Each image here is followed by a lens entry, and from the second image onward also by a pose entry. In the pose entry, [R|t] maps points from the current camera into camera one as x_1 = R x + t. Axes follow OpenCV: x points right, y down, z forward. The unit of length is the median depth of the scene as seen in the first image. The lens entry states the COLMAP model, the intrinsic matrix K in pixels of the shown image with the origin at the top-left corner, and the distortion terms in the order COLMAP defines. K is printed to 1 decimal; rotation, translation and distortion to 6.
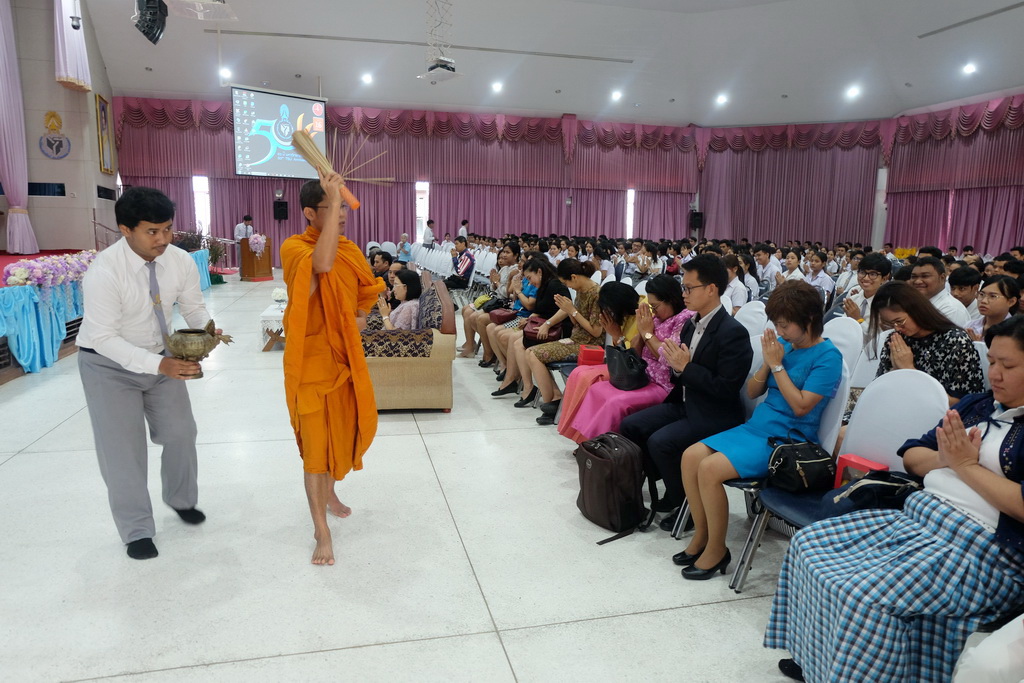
lens RADIAL K [[724.0, 0, 519.0], [0, 724.0, 333.1], [0, 0, 1]] dist [-0.069236, 0.043138]
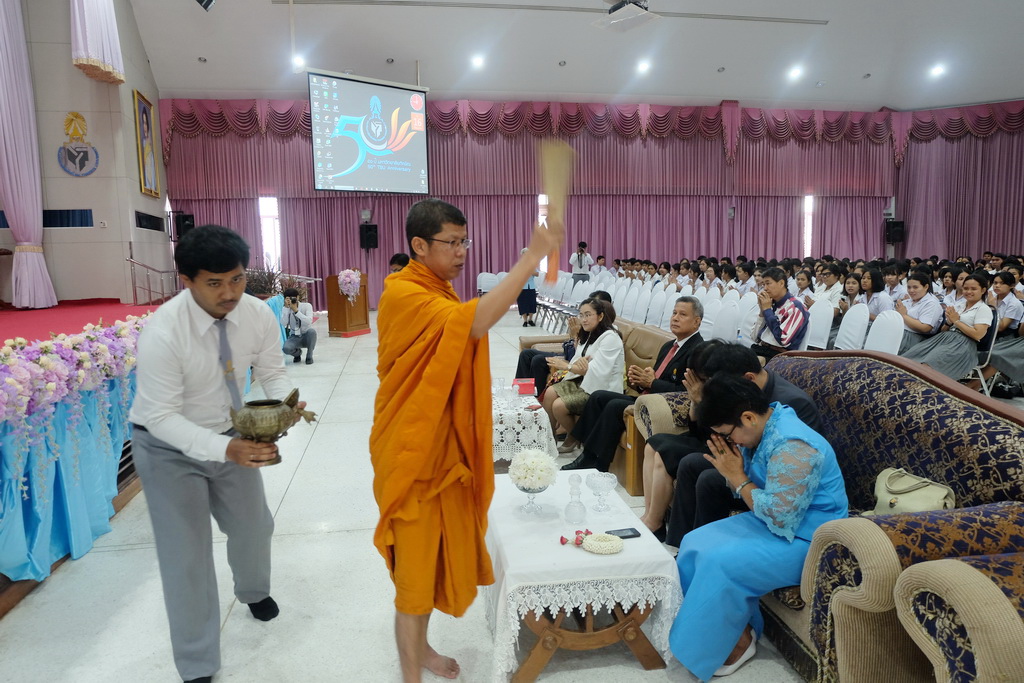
lens RADIAL K [[724.0, 0, 512.7], [0, 724.0, 350.9], [0, 0, 1]] dist [-0.069236, 0.043138]
pose [[0.996171, -0.023501, -0.084206, -0.112254], [0.023023, 0.999713, -0.006643, -0.037344], [0.084338, 0.004679, 0.996426, 0.229729]]
